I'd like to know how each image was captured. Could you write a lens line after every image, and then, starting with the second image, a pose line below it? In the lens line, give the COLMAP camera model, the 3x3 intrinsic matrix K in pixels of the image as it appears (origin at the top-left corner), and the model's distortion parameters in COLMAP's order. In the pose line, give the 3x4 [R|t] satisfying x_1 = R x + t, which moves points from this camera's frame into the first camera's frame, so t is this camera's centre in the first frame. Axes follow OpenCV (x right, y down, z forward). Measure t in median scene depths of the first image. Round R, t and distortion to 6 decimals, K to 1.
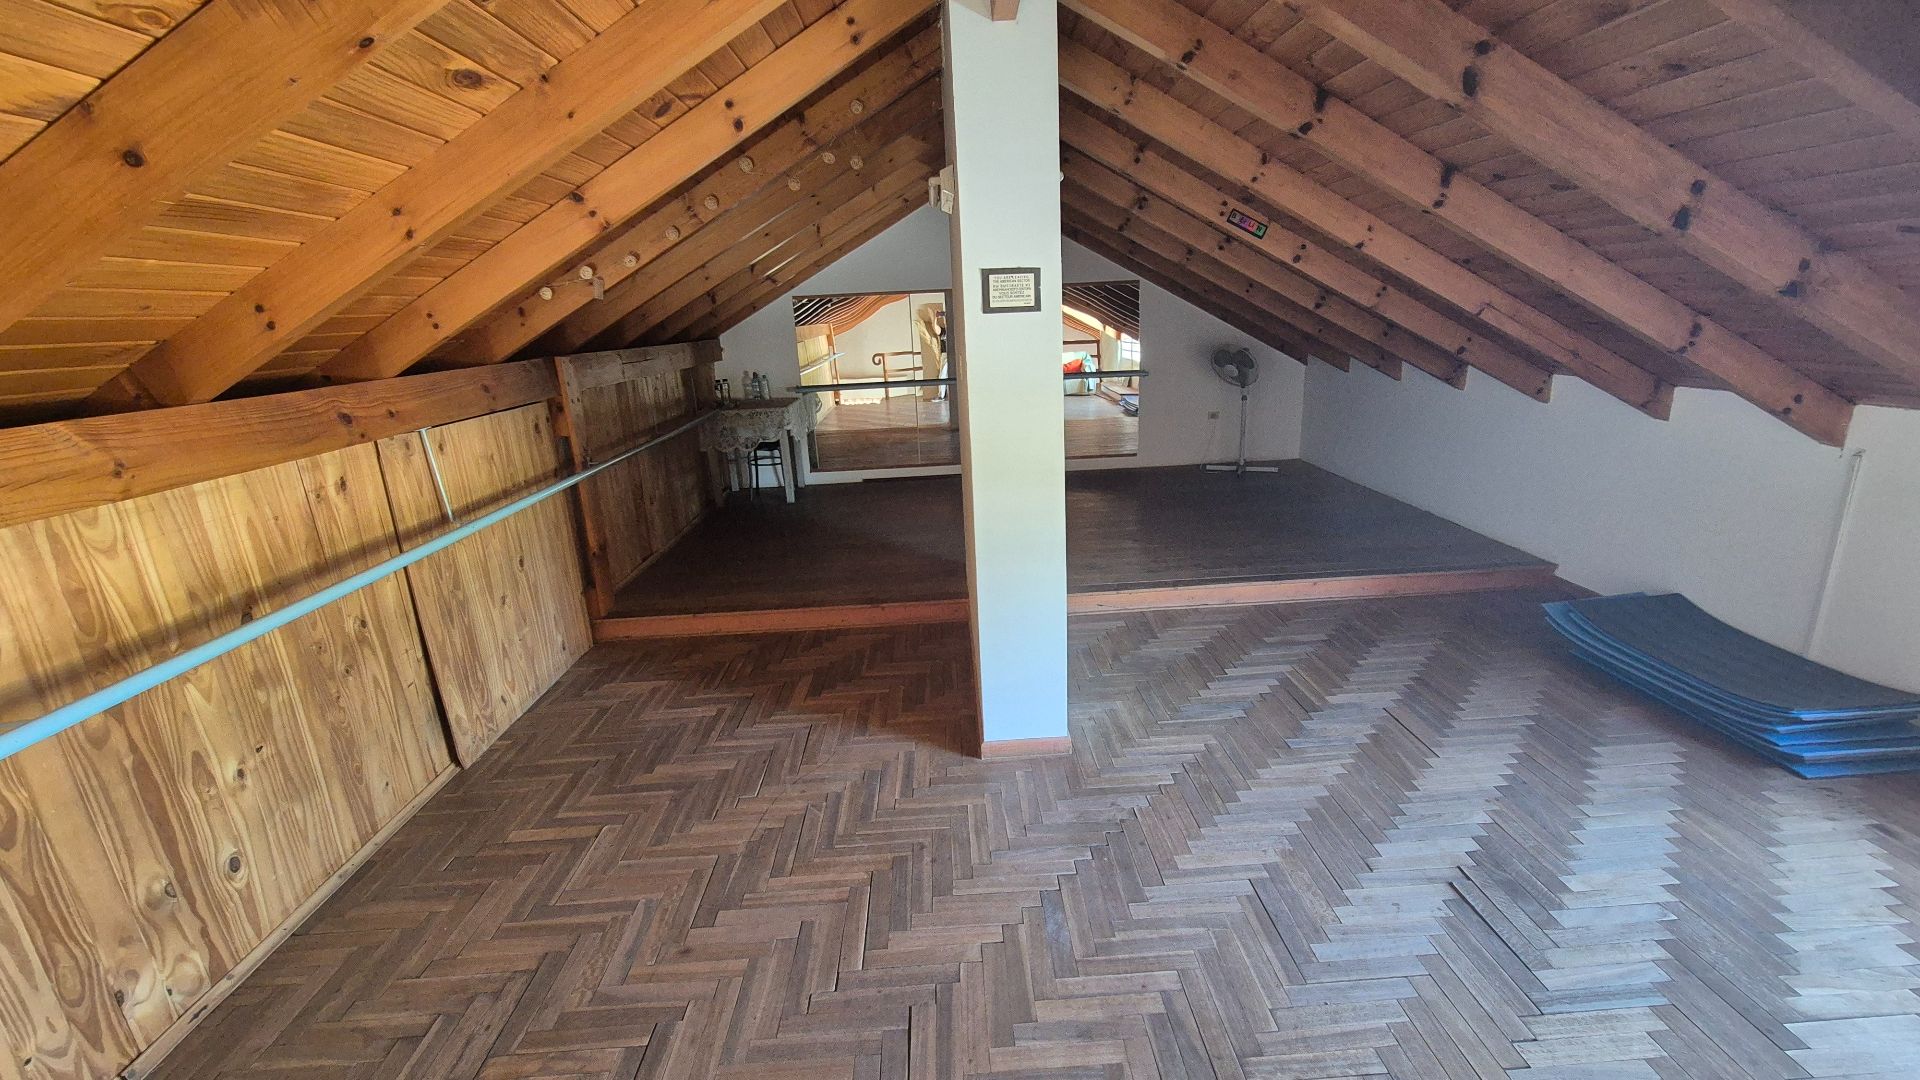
lens RADIAL K [[802.5, 0, 1031.6], [0, 802.5, 539.7], [0, 0, 1]] dist [0.002505, -0.002499]
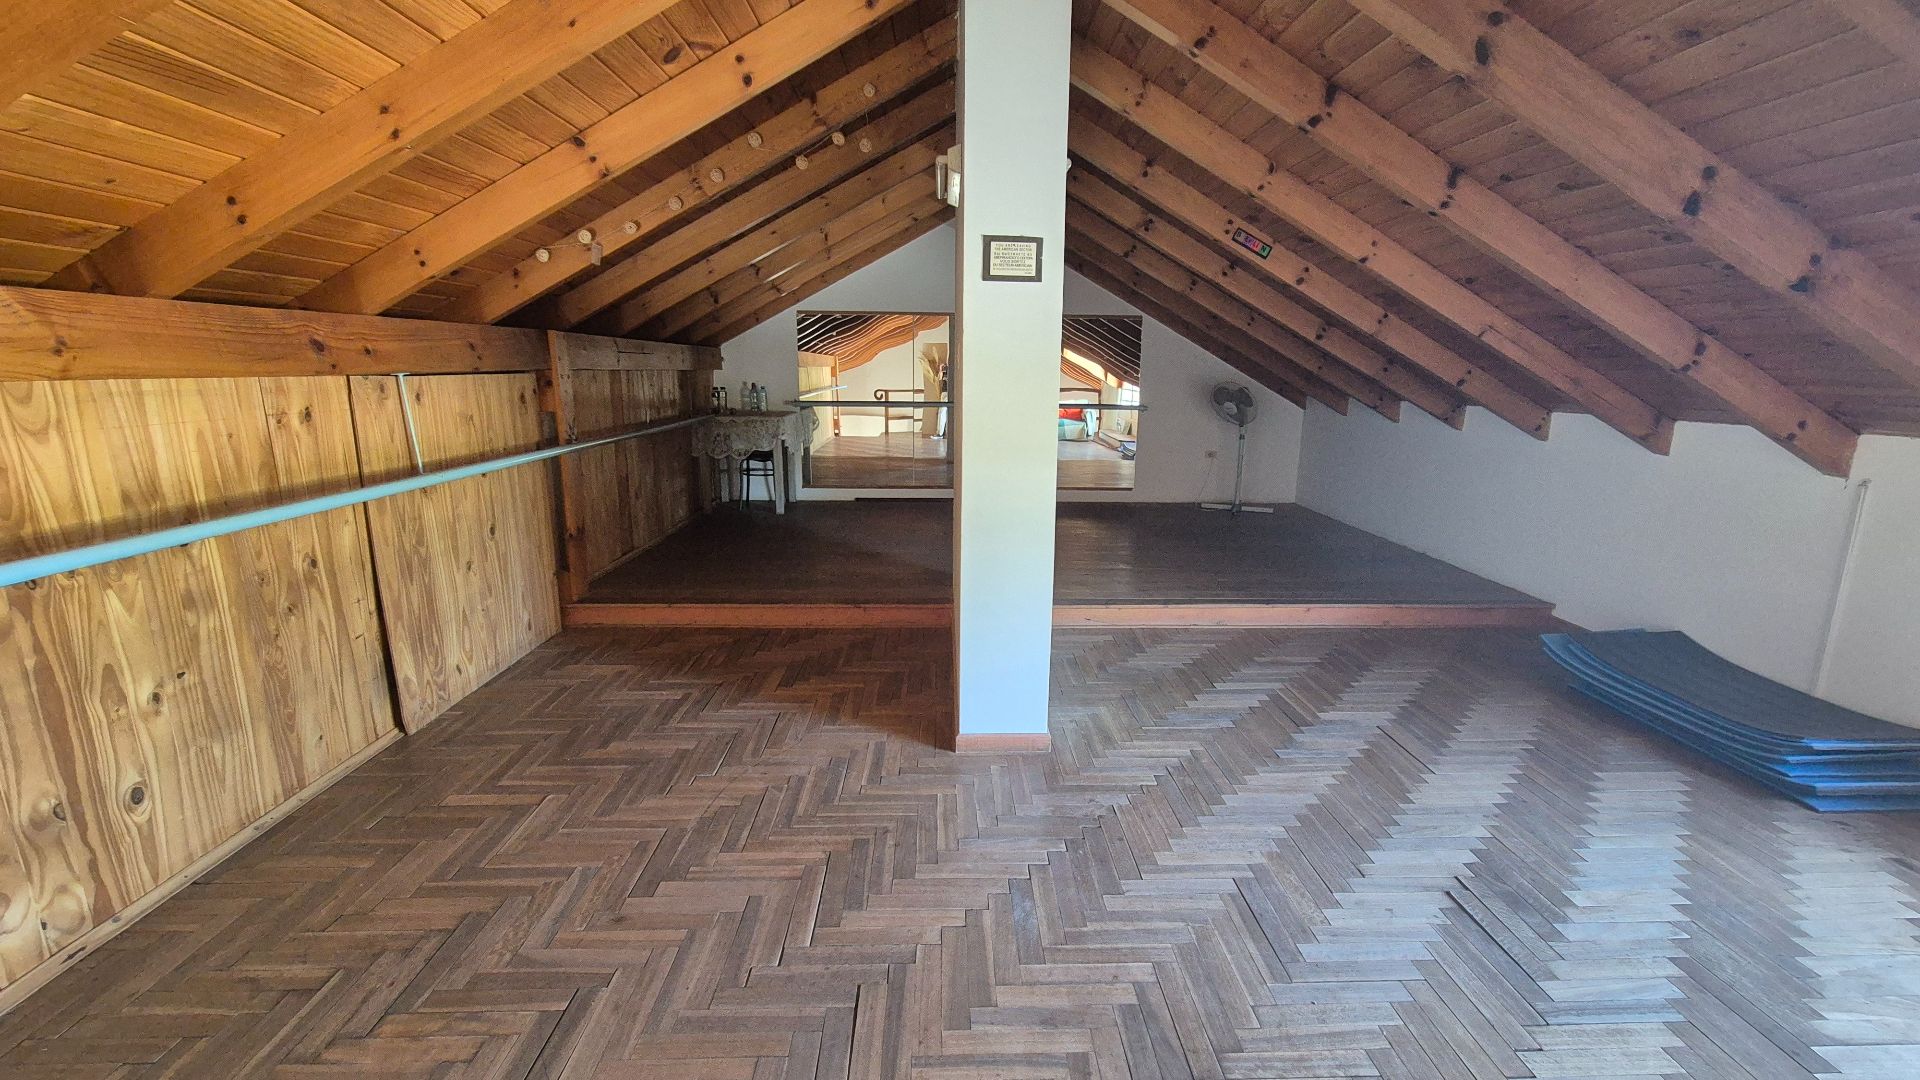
lens RADIAL K [[802.5, 0, 1031.6], [0, 802.5, 539.7], [0, 0, 1]] dist [0.002505, -0.002499]
pose [[0.998622, 0.052042, 0.006820, 0.009101], [-0.051459, 0.996349, -0.068118, 0.096167], [-0.010340, 0.067674, 0.997654, 0.039580]]
